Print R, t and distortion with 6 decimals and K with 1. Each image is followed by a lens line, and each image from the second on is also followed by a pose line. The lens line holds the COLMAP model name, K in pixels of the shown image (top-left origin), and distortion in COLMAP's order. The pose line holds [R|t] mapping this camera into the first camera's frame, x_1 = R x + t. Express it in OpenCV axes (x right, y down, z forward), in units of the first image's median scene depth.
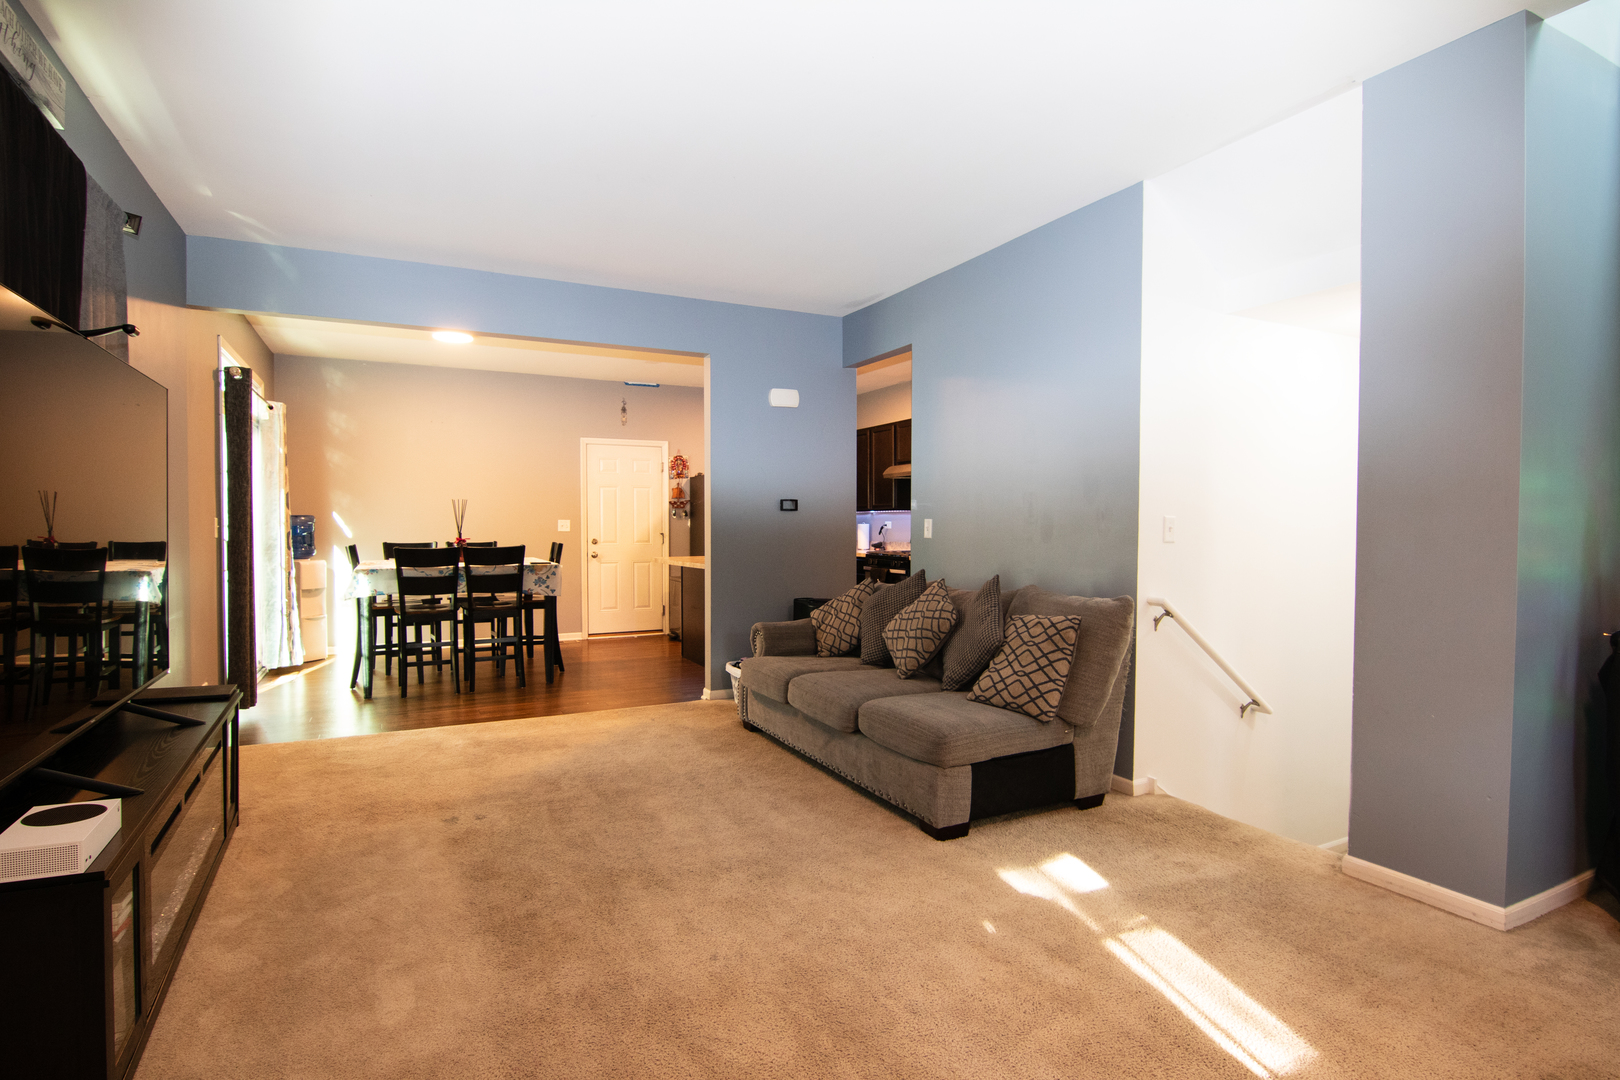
lens RADIAL K [[820.9, 0, 816.7], [0, 820.9, 550.6], [0, 0, 1]] dist [0.001485, -0.014692]
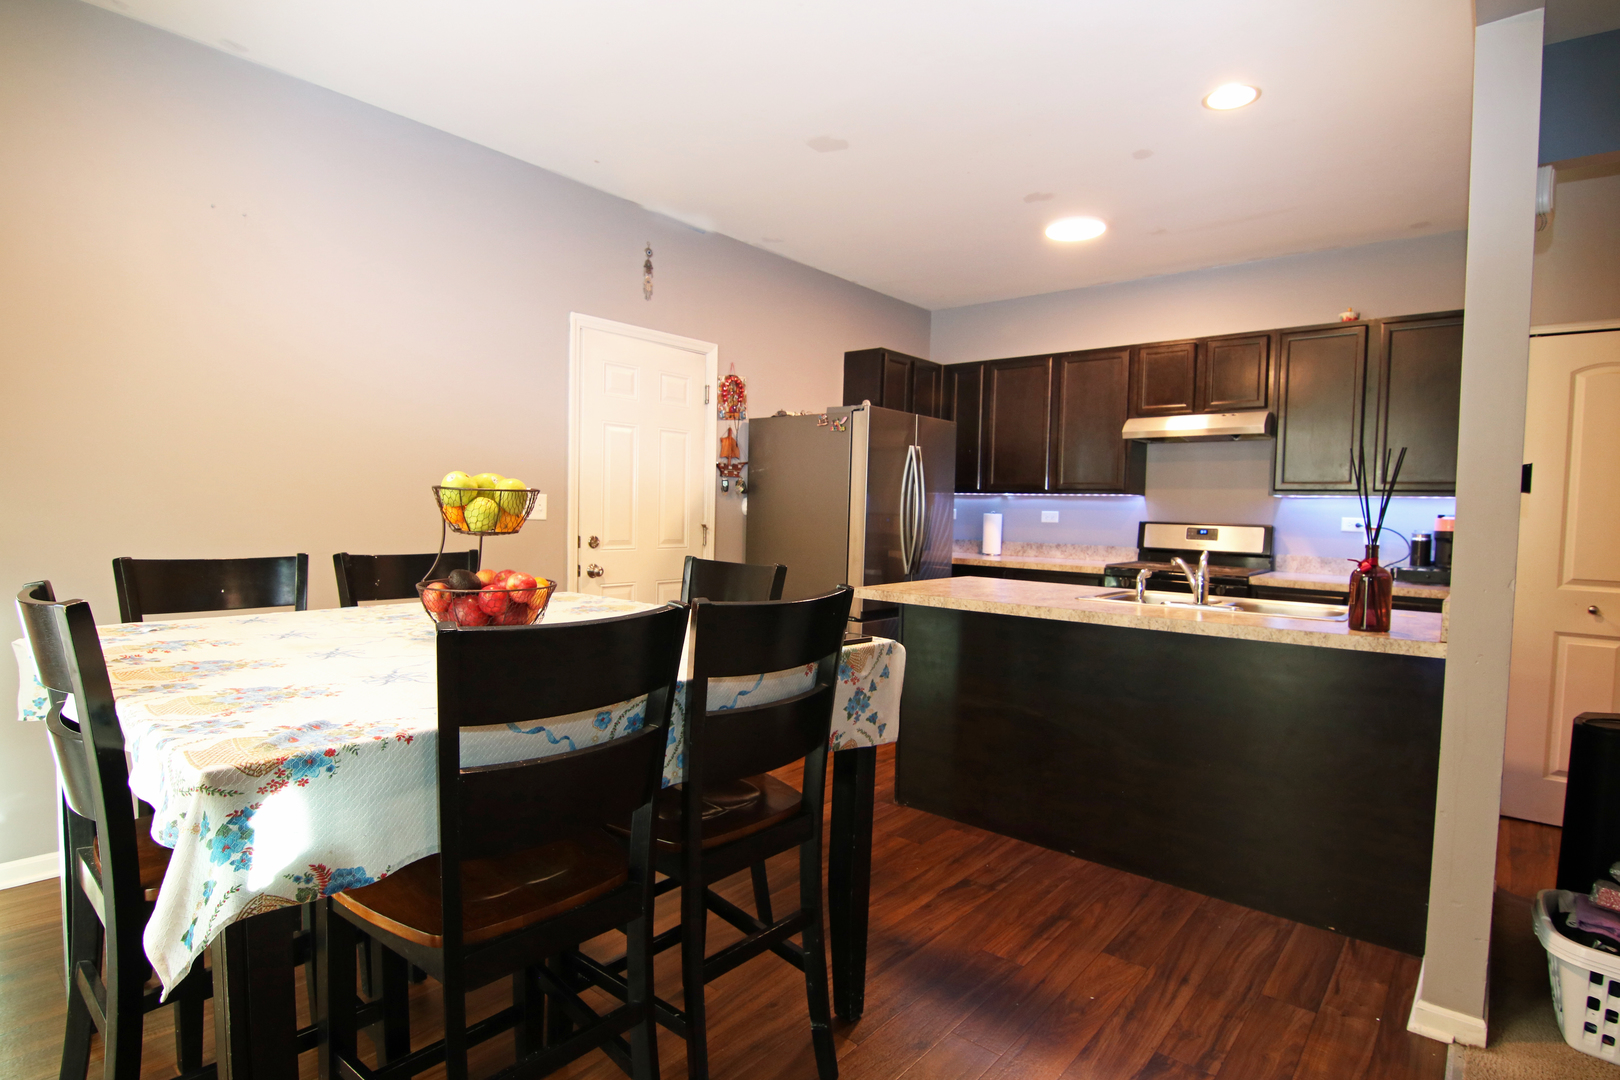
lens RADIAL K [[830.1, 0, 809.4], [0, 830.1, 533.9], [0, 0, 1]] dist [0.000979, -0.019358]
pose [[0.922801, 0.008919, 0.385175, -0.325132], [-0.009374, 0.999956, -0.000697, -0.016210], [-0.385164, -0.002967, 0.922843, 0.504509]]
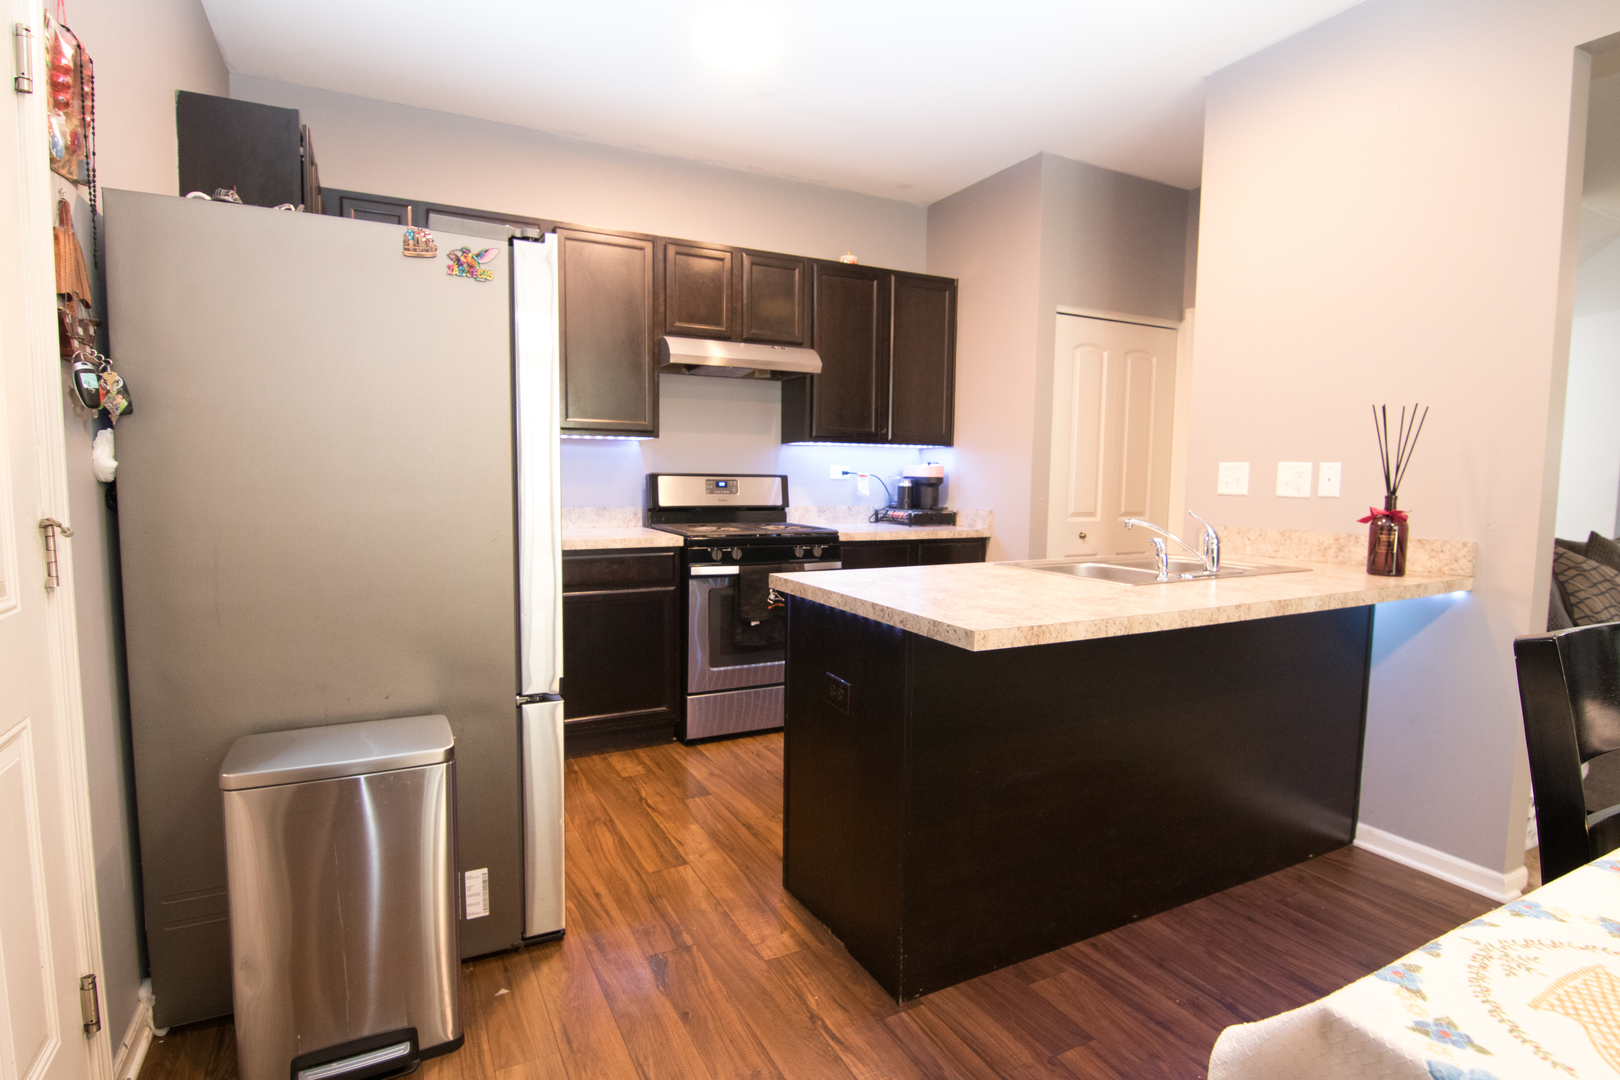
lens RADIAL K [[830.1, 0, 809.4], [0, 830.1, 533.9], [0, 0, 1]] dist [0.000979, -0.019358]
pose [[-0.017331, -0.079409, 0.996691, -0.338620], [0.021336, 0.996585, 0.079771, -0.028185], [-0.999622, 0.022648, -0.015577, 0.869243]]
